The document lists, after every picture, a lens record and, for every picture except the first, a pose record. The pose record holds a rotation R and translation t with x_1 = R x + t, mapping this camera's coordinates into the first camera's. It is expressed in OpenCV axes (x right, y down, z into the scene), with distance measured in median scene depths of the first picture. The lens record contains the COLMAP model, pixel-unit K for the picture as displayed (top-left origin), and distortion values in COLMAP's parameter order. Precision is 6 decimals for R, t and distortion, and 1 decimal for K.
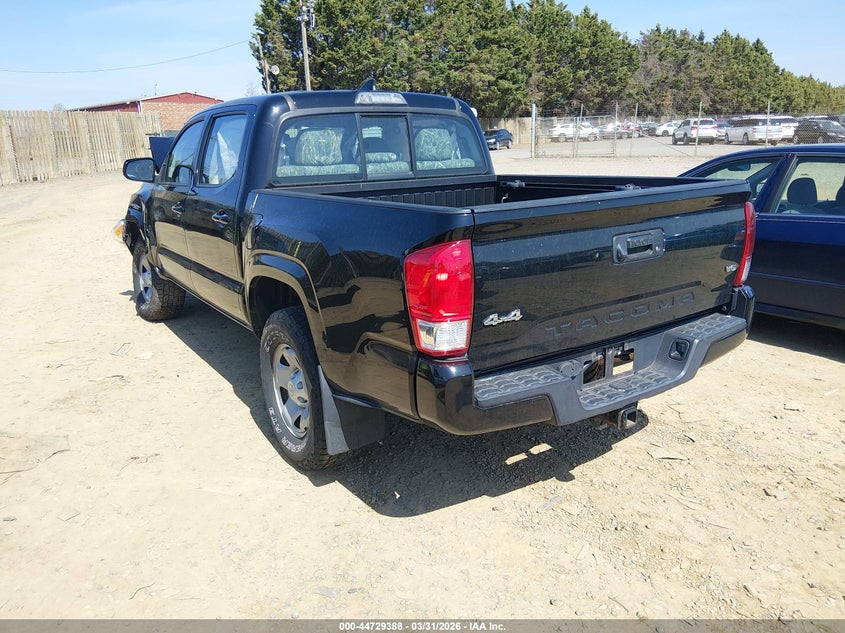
lens RADIAL K [[668.1, 0, 425.2], [0, 668.1, 320.0], [0, 0, 1]] dist [-0.009305, 0.000257]
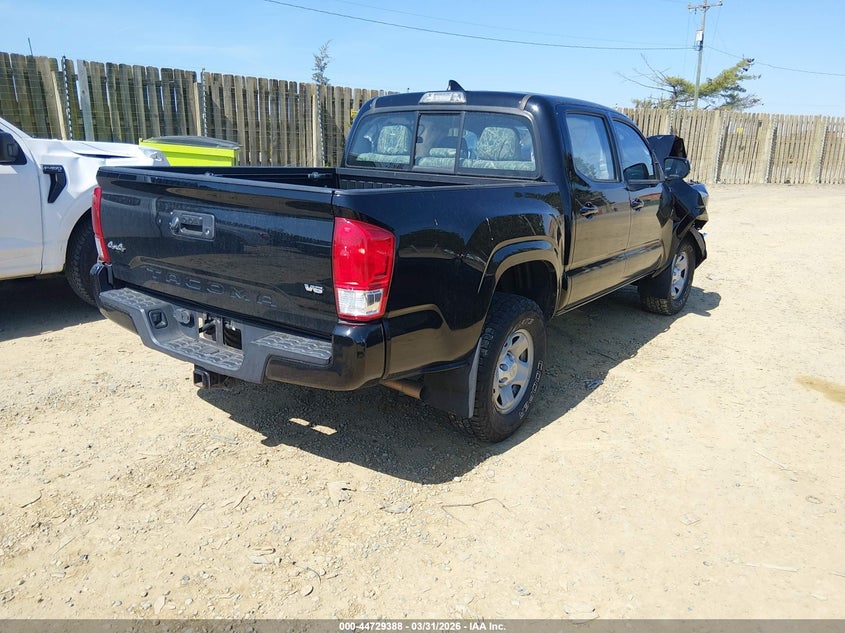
lens RADIAL K [[668.1, 0, 424.6], [0, 668.1, 314.1], [0, 0, 1]] dist [-0.009305, 0.000257]
pose [[0.334495, 0.269402, -0.903070, 1.027834], [-0.284993, 0.942317, 0.175550, -0.188686], [0.898271, 0.198648, 0.391979, 0.637915]]
